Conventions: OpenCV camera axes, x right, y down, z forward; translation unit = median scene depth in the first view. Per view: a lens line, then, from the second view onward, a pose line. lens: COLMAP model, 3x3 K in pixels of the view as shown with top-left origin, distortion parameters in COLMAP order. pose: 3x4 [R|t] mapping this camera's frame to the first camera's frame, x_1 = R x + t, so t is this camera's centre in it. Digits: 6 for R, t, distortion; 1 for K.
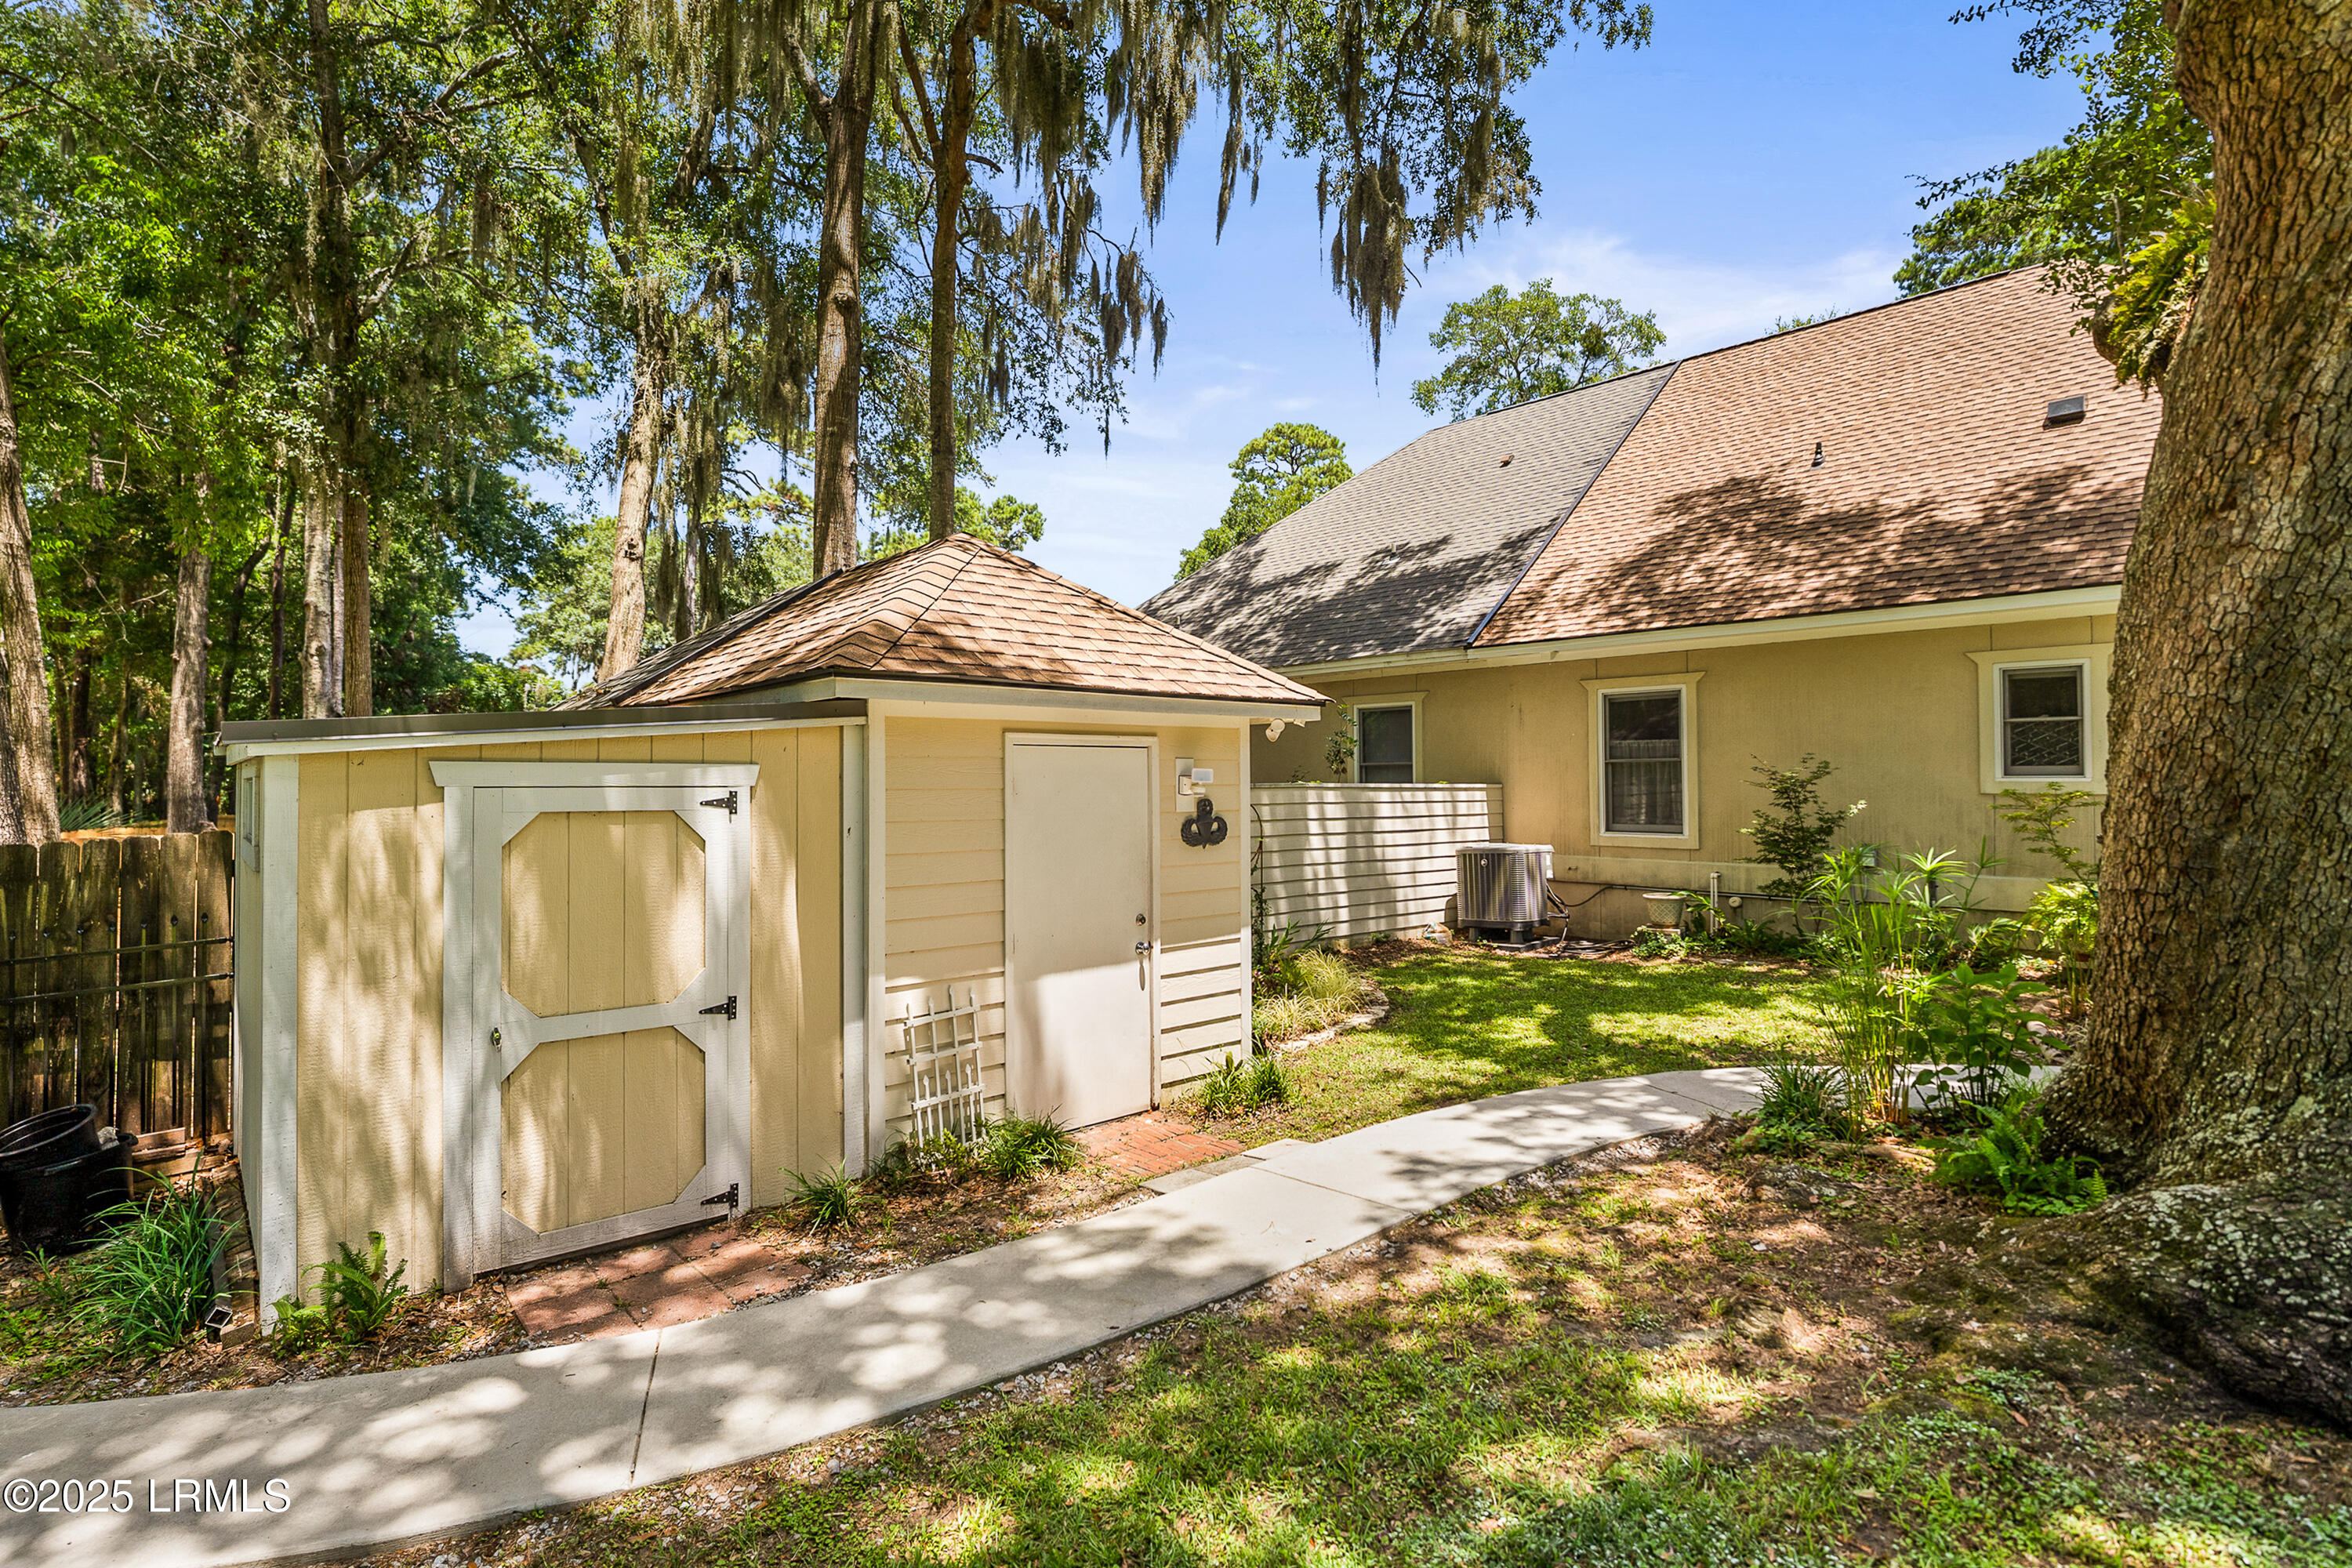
lens RADIAL K [[1097.6, 0, 1185.7], [0, 1097.6, 772.1], [0, 0, 1]] dist [0.000981, 0.000249]
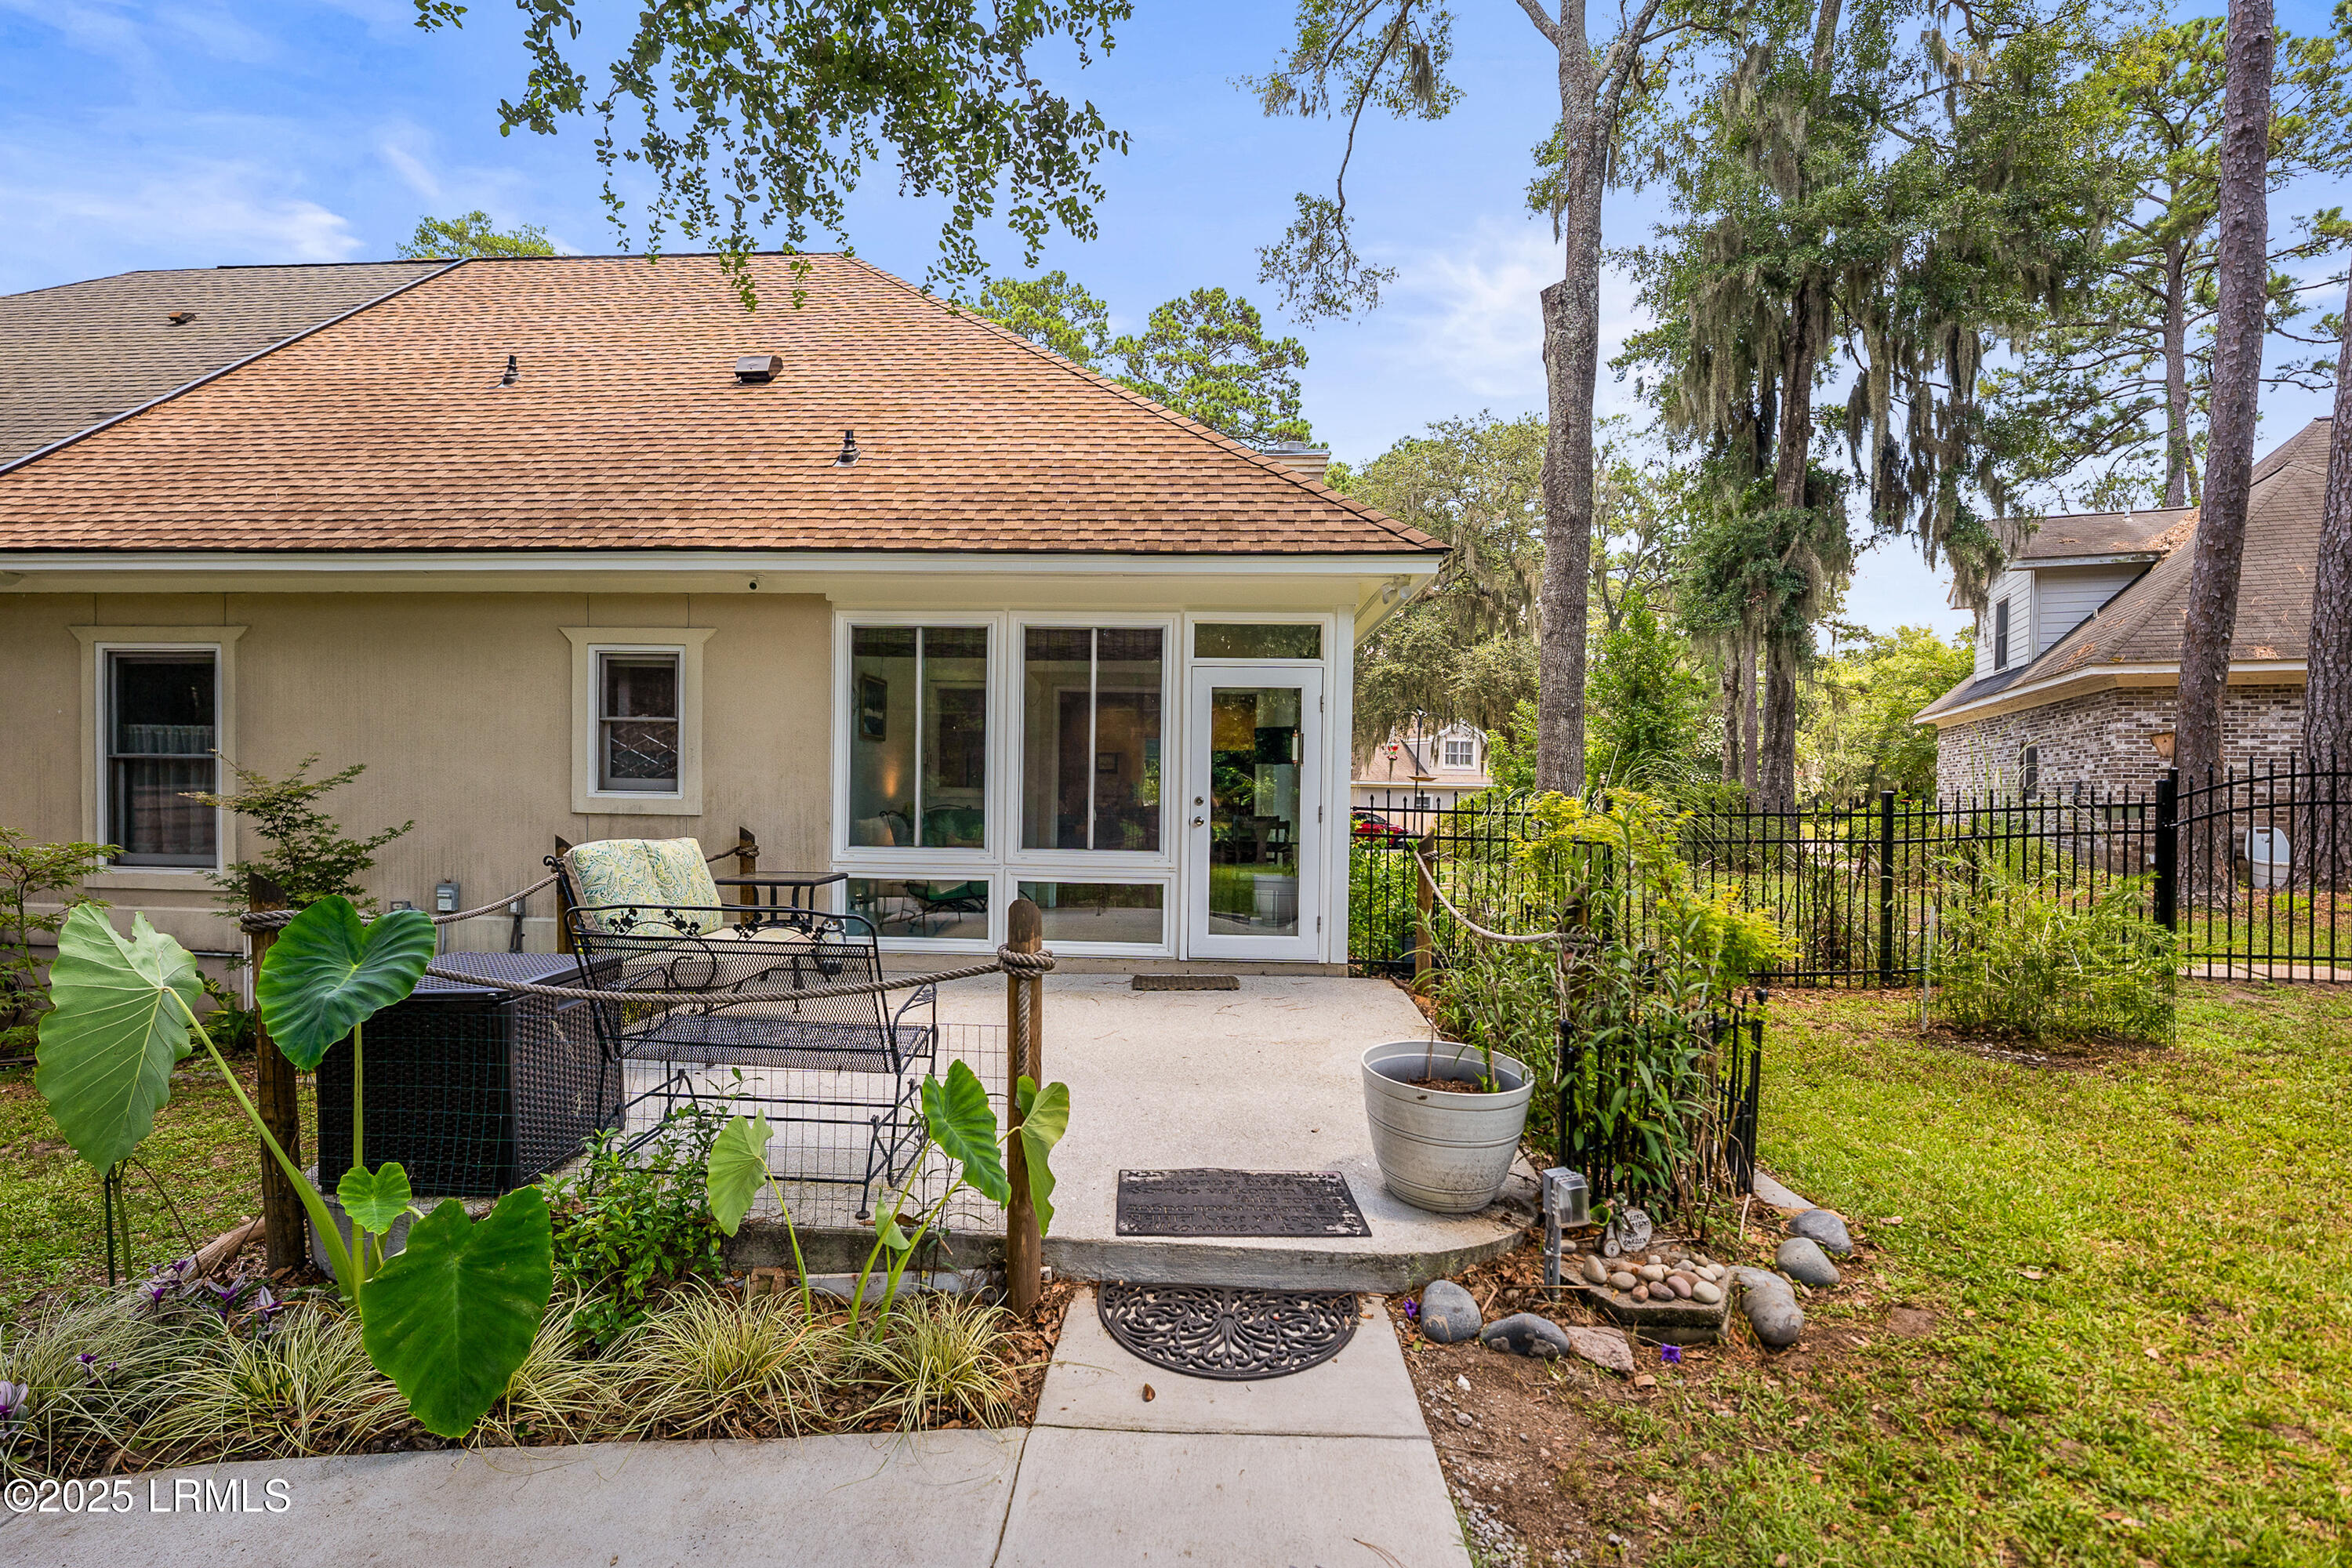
lens RADIAL K [[988.1, 0, 1182.5], [0, 988.1, 798.1], [0, 0, 1]] dist [-0.026644, -0.000286]
pose [[0.702985, 0.005039, 0.711187, 0.430784], [-0.025471, 0.999512, 0.018096, -0.011218], [-0.710749, -0.030836, 0.702770, 0.169390]]
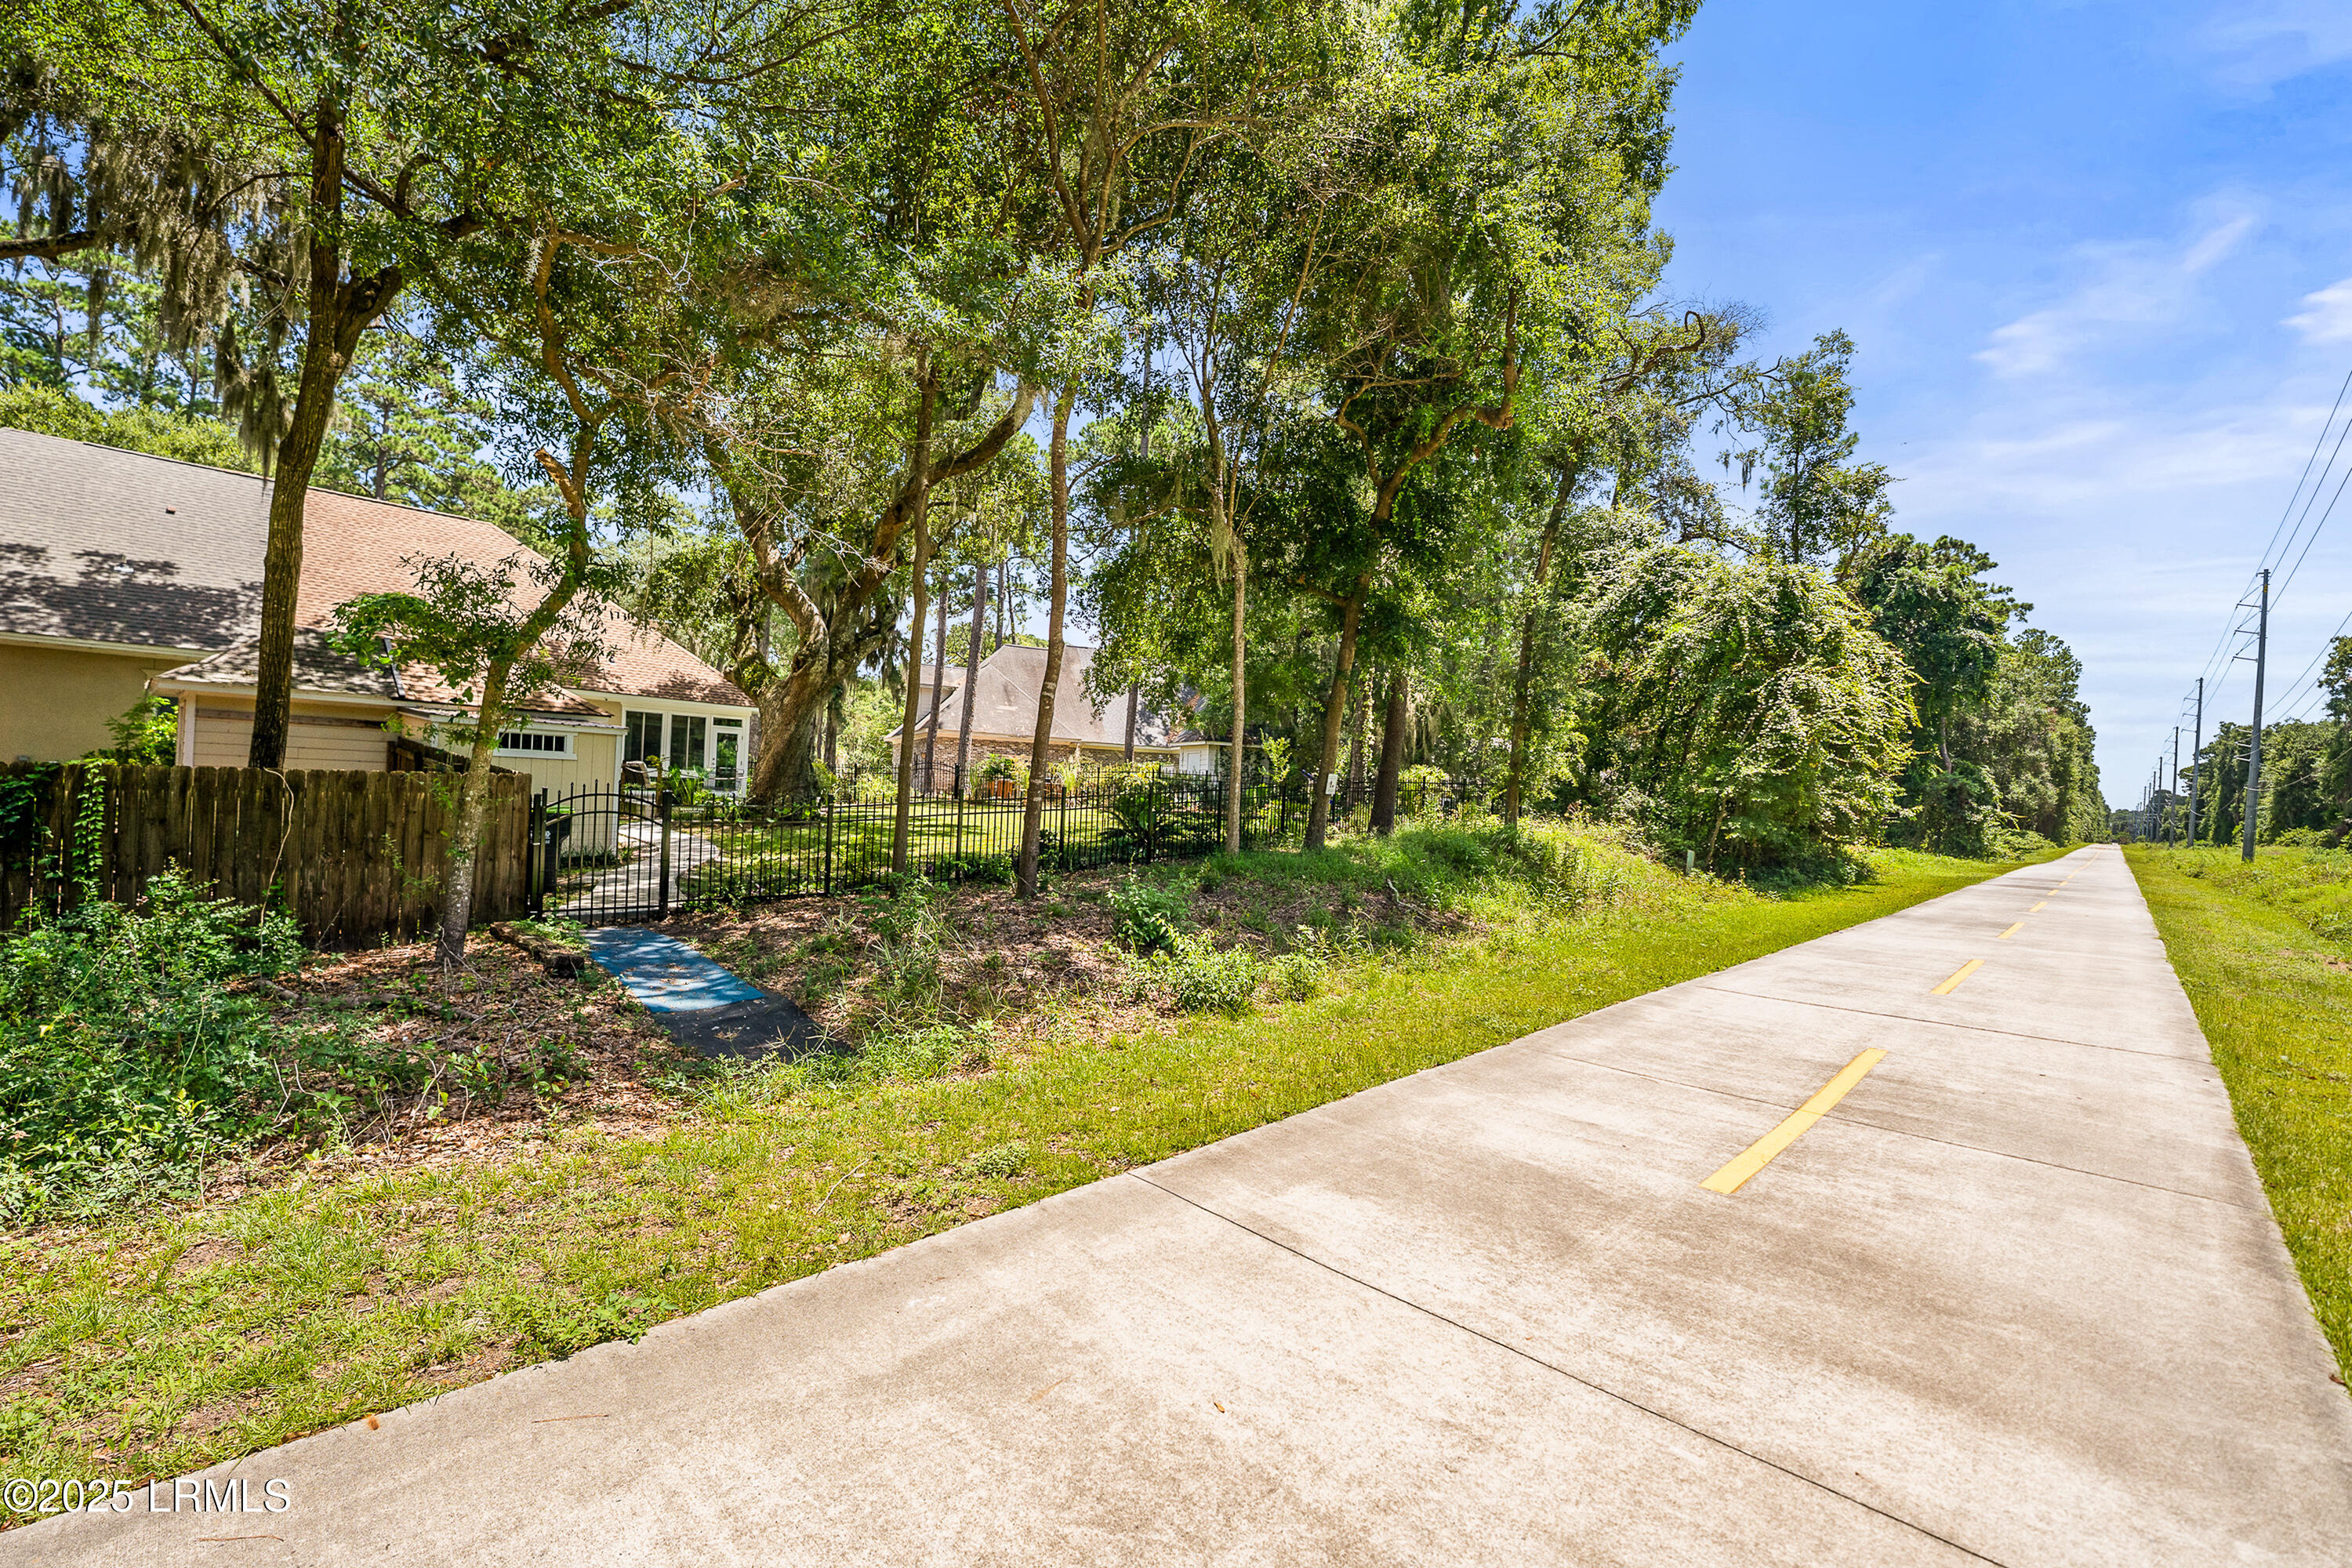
lens RADIAL K [[980.4, 0, 1176.0], [0, 980.4, 794.8], [0, 0, 1]] dist [-0.030714, -0.000663]
pose [[-0.124201, 0.003134, 0.992252, -1.517635], [-0.053859, 0.998500, -0.009895, 0.045680], [-0.990794, -0.054671, -0.123846, -0.238279]]
